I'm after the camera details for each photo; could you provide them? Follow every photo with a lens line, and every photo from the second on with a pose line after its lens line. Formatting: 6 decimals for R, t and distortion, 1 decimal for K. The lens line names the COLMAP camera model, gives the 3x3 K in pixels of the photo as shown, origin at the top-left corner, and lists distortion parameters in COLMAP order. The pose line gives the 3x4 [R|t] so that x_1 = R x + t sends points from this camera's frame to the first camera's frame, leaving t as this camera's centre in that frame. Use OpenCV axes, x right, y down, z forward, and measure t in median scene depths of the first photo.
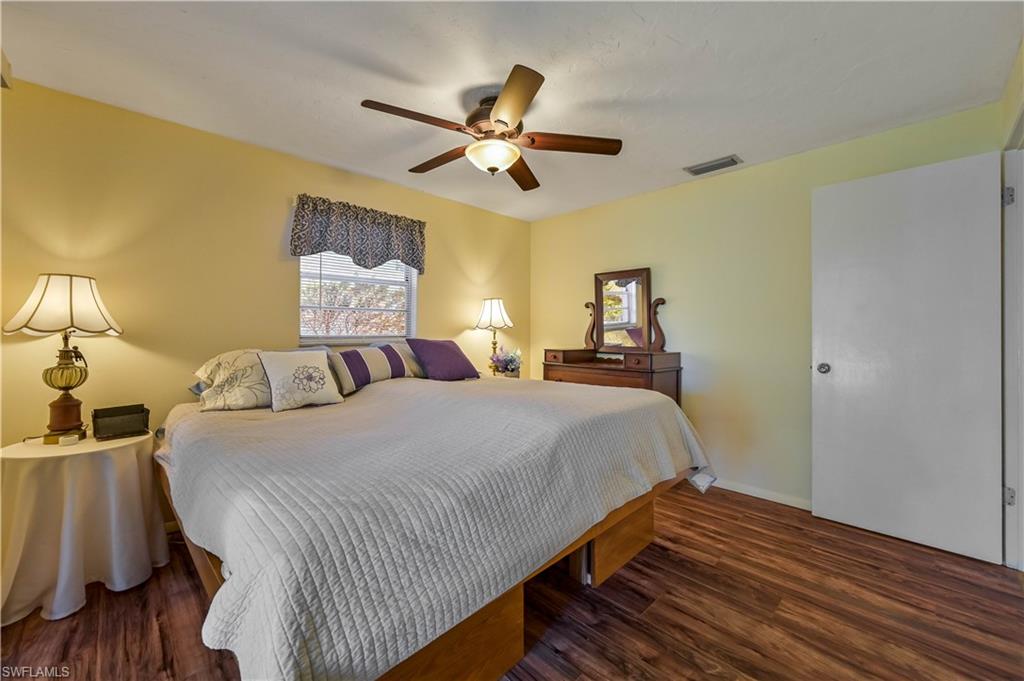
lens RADIAL K [[406.6, 0, 513.8], [0, 406.6, 332.3], [0, 0, 1]] dist [0.002115, -0.000758]
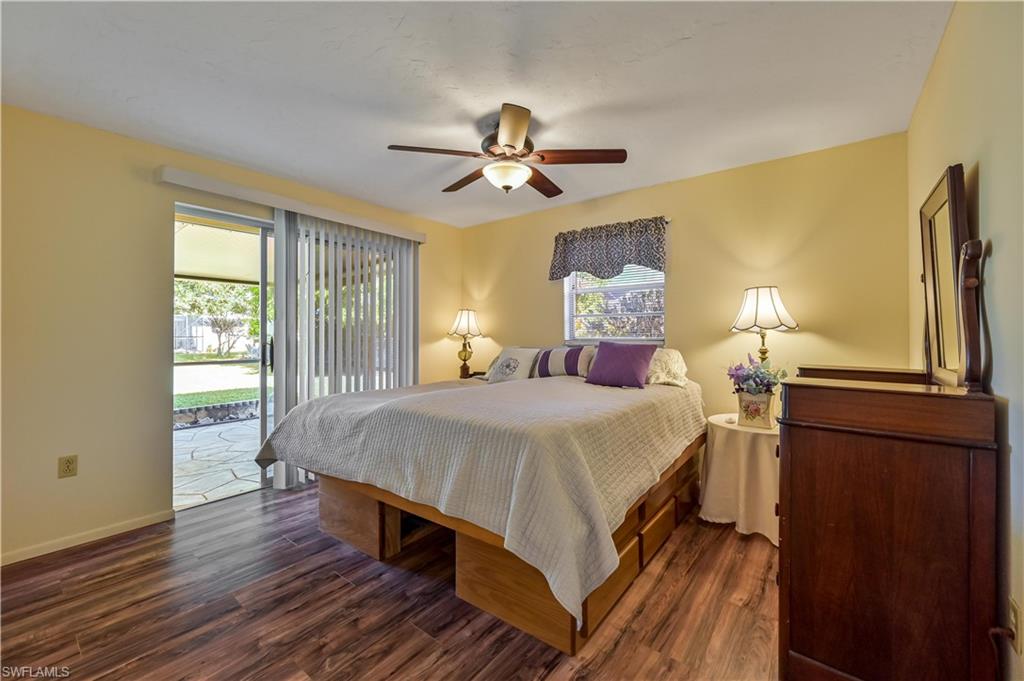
lens RADIAL K [[406.6, 0, 513.1], [0, 406.6, 330.5], [0, 0, 1]] dist [0.002115, -0.000758]
pose [[0.133027, -0.012568, -0.991033, 1.118881], [-0.002341, 0.999913, -0.012995, 0.001877], [0.991110, 0.004049, 0.132986, 0.936953]]
